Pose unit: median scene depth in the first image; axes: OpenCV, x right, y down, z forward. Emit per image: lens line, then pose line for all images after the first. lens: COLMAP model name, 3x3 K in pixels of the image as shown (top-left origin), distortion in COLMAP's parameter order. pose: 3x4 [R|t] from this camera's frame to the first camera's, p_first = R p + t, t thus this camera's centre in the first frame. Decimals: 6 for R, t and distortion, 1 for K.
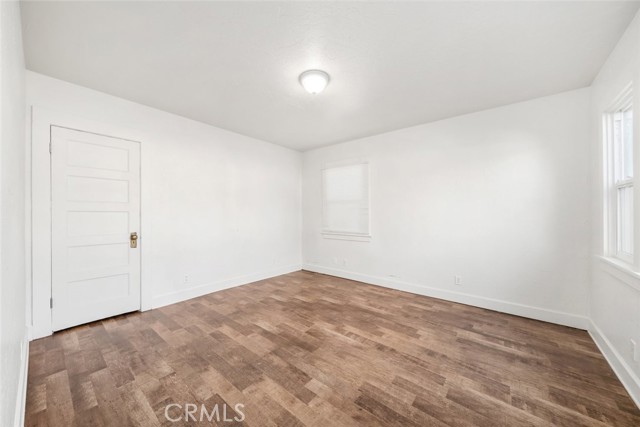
lens RADIAL K [[236.3, 0, 316.9], [0, 236.3, 210.2], [0, 0, 1]] dist [-0.000643, -0.000051]
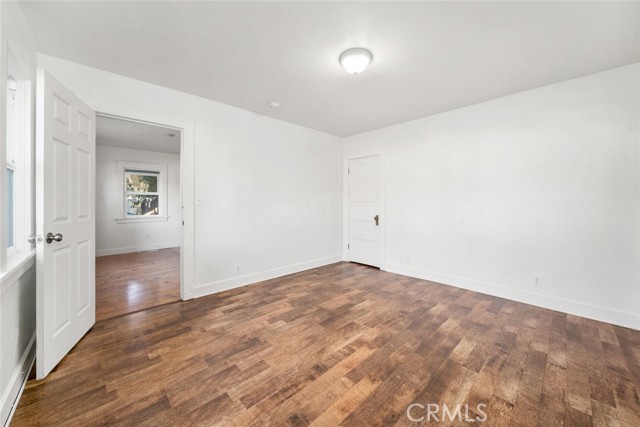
lens RADIAL K [[236.3, 0, 316.9], [0, 236.3, 210.2], [0, 0, 1]] dist [-0.000643, -0.000051]
pose [[-0.130444, 0.026393, -0.991104, 0.891208], [0.012000, 0.999614, 0.025041, 0.019407], [0.991383, -0.008627, -0.130710, 0.932023]]
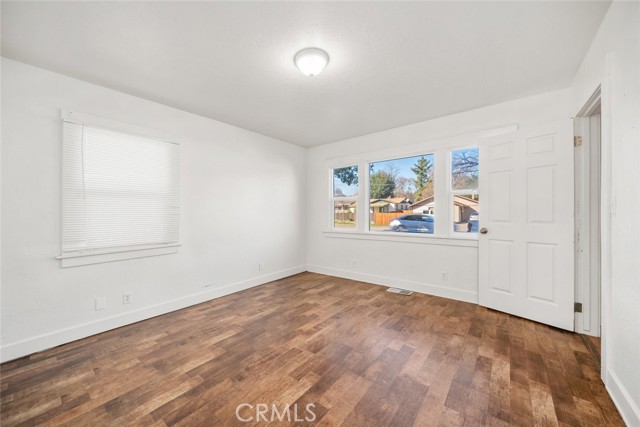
lens RADIAL K [[236.3, 0, 316.9], [0, 236.3, 210.2], [0, 0, 1]] dist [-0.000643, -0.000051]
pose [[-0.019039, 0.004335, 0.999809, -0.844538], [-0.001894, 0.999989, -0.004372, 0.009862], [-0.999817, -0.001977, -0.019031, 0.955410]]
